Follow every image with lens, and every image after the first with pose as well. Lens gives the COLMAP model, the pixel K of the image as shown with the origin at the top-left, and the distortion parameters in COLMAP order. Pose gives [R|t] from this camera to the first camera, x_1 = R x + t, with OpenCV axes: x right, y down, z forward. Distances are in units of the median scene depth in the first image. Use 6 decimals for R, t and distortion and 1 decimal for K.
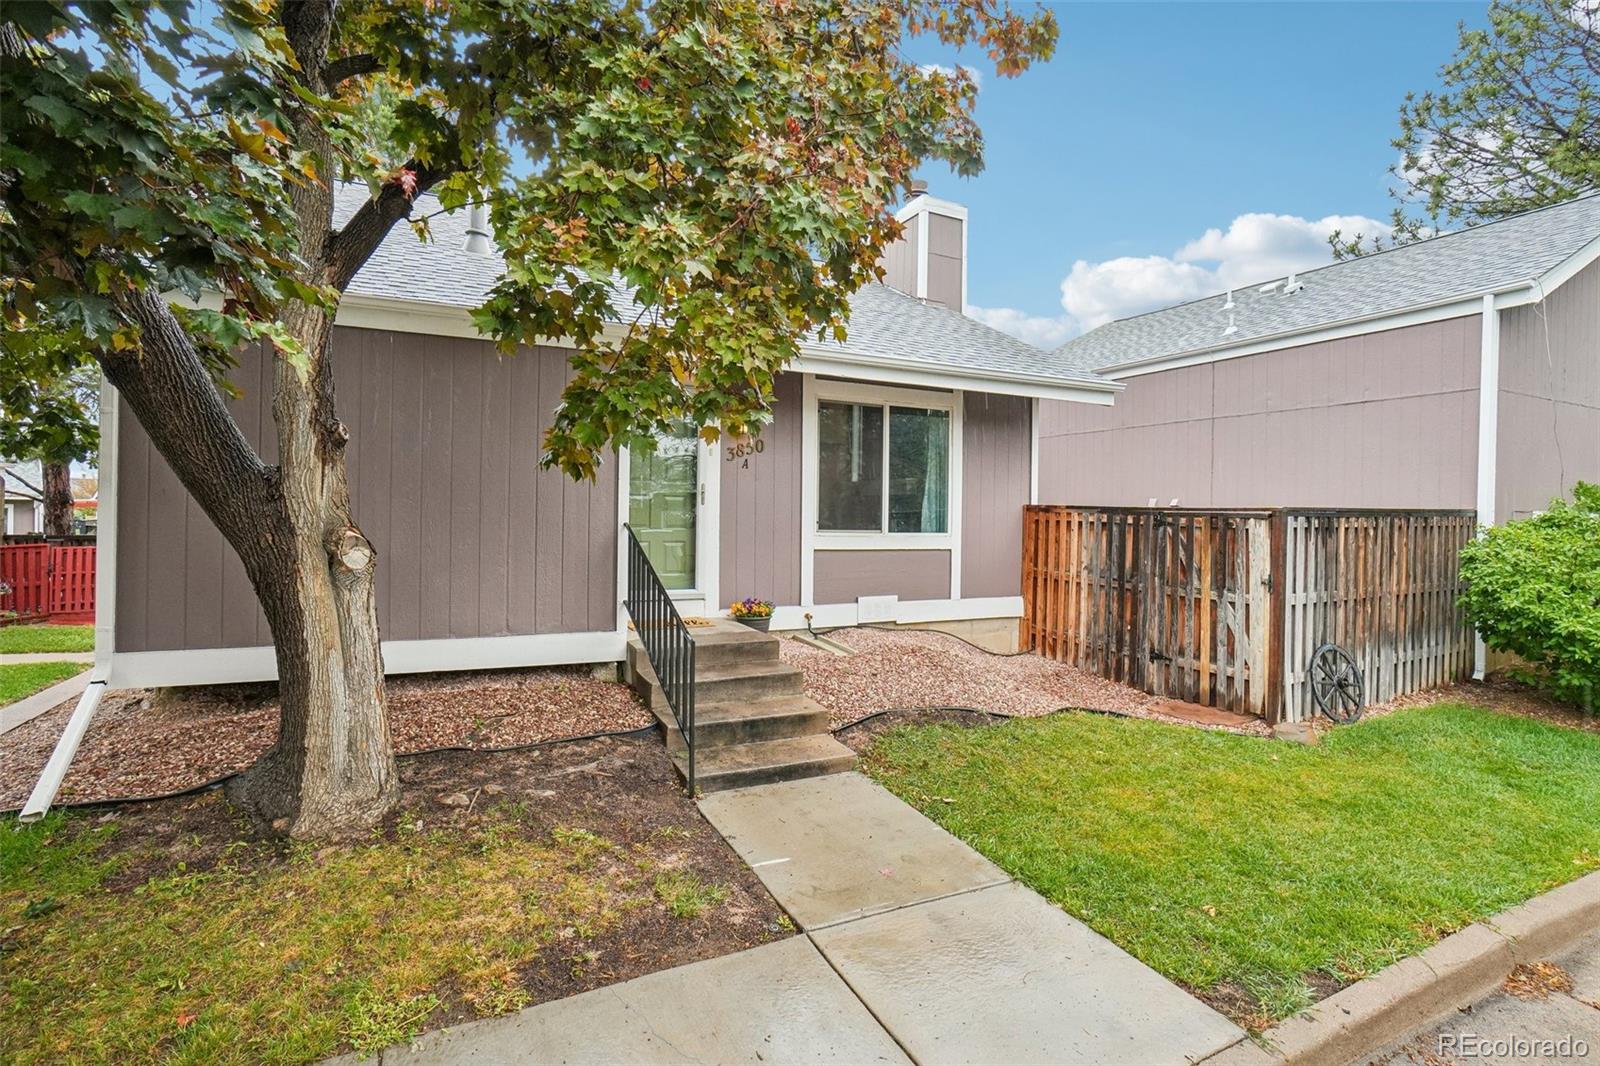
lens RADIAL K [[740.1, 0, 778.0], [0, 740.1, 507.6], [0, 0, 1]] dist [-0.032624, 0.013514]
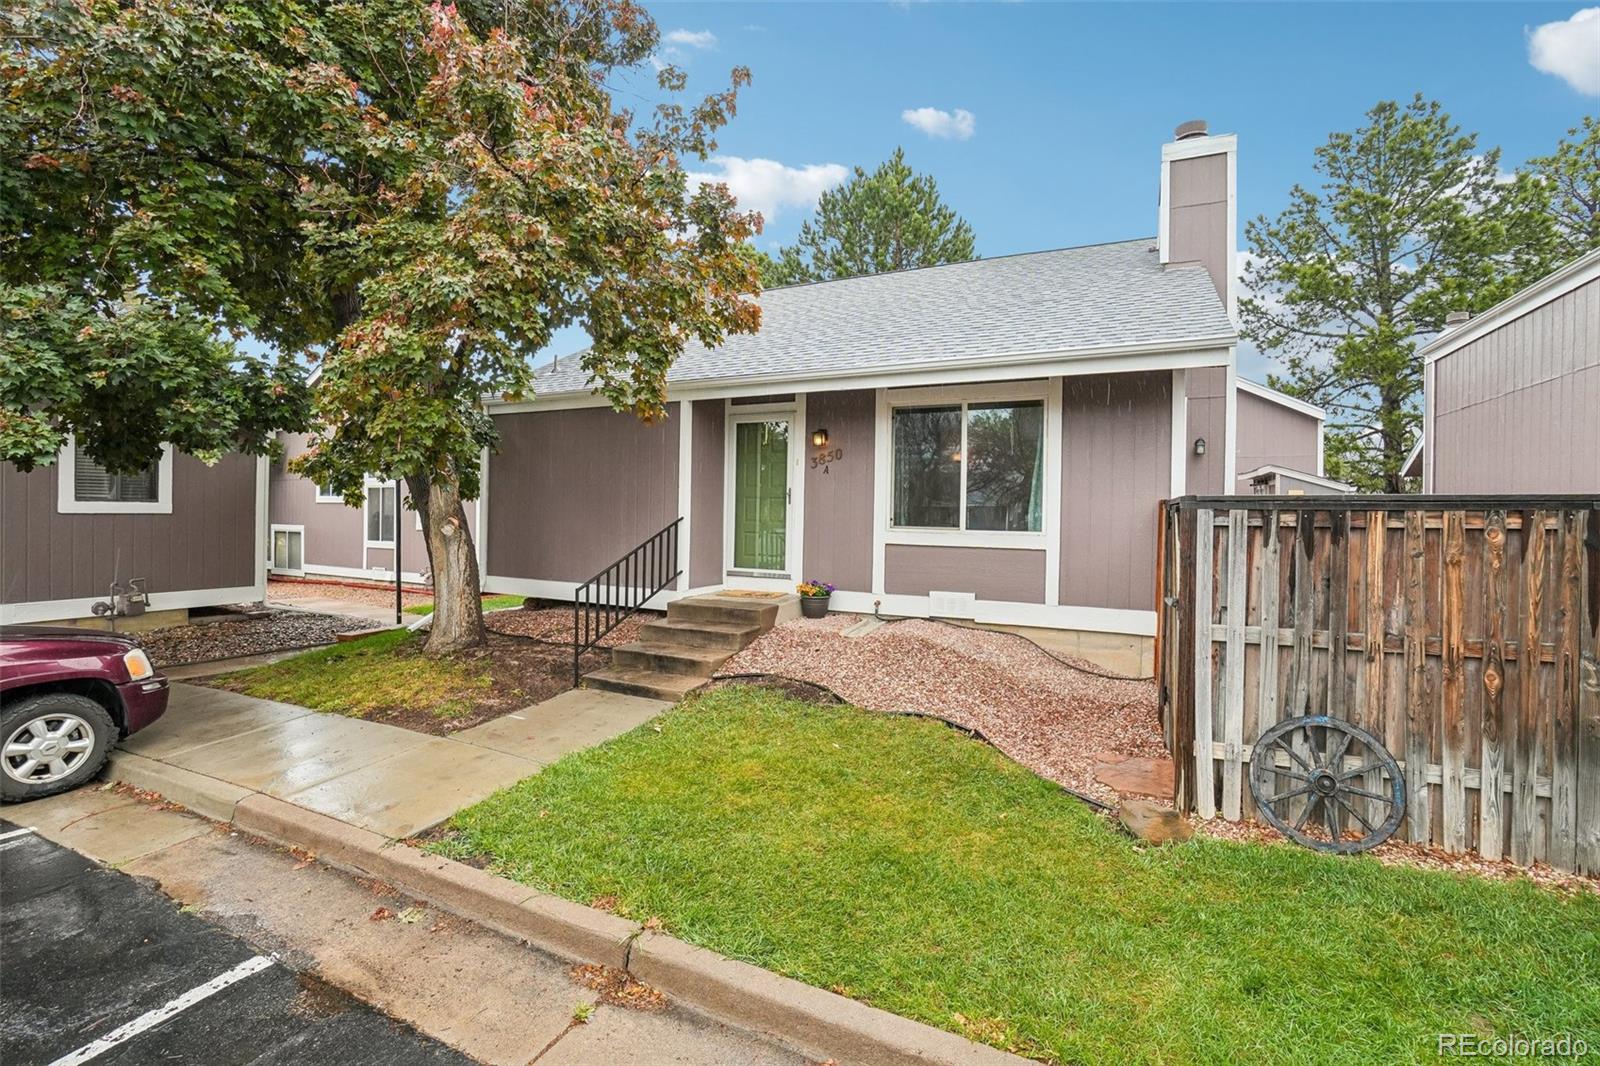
lens RADIAL K [[691.8, 0, 799.1], [0, 691.8, 508.2], [0, 0, 1]] dist [-0.018199, 0.000671]
pose [[0.625529, -0.009018, -0.780149, 0.878564], [0.004131, 0.999957, -0.008246, 0.013538], [0.780190, 0.001935, 0.625540, 0.284899]]
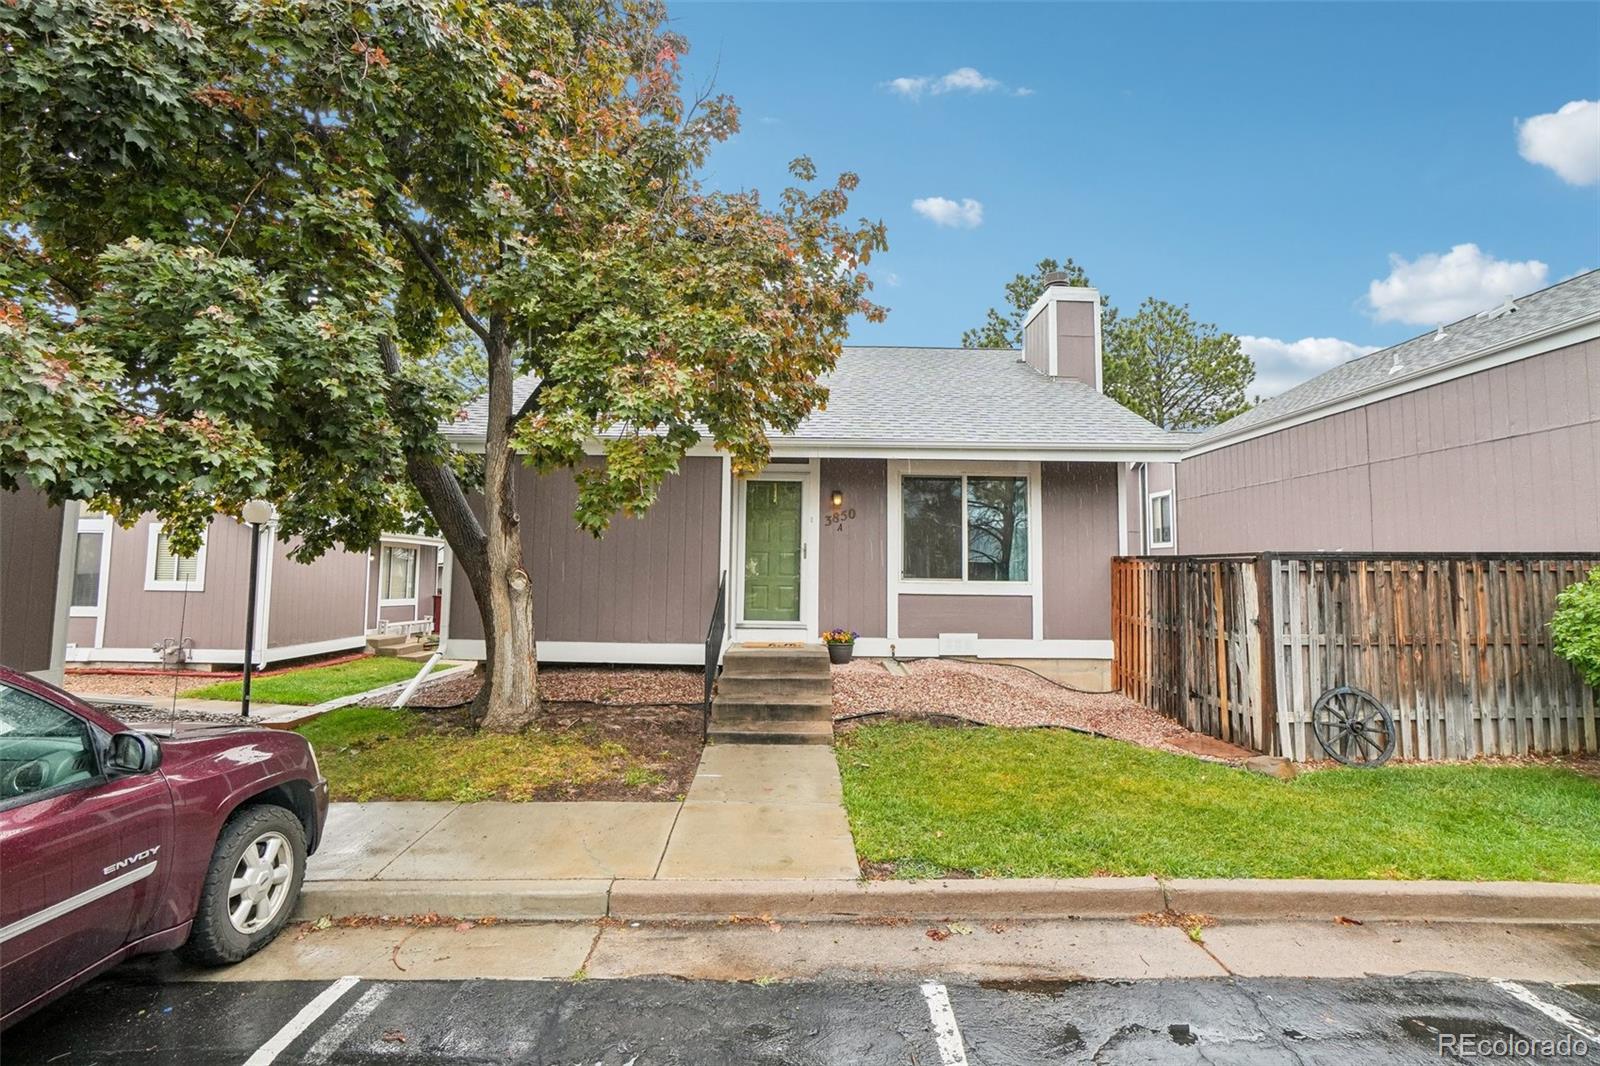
lens RADIAL K [[700.2, 0, 798.2], [0, 700.2, 505.8], [0, 0, 1]] dist [-0.015210, 0.000013]
pose [[0.908011, -0.044862, -0.416537, 0.450765], [0.005387, 0.995418, -0.095465, 0.023689], [0.418911, 0.084439, 0.904093, -0.187731]]
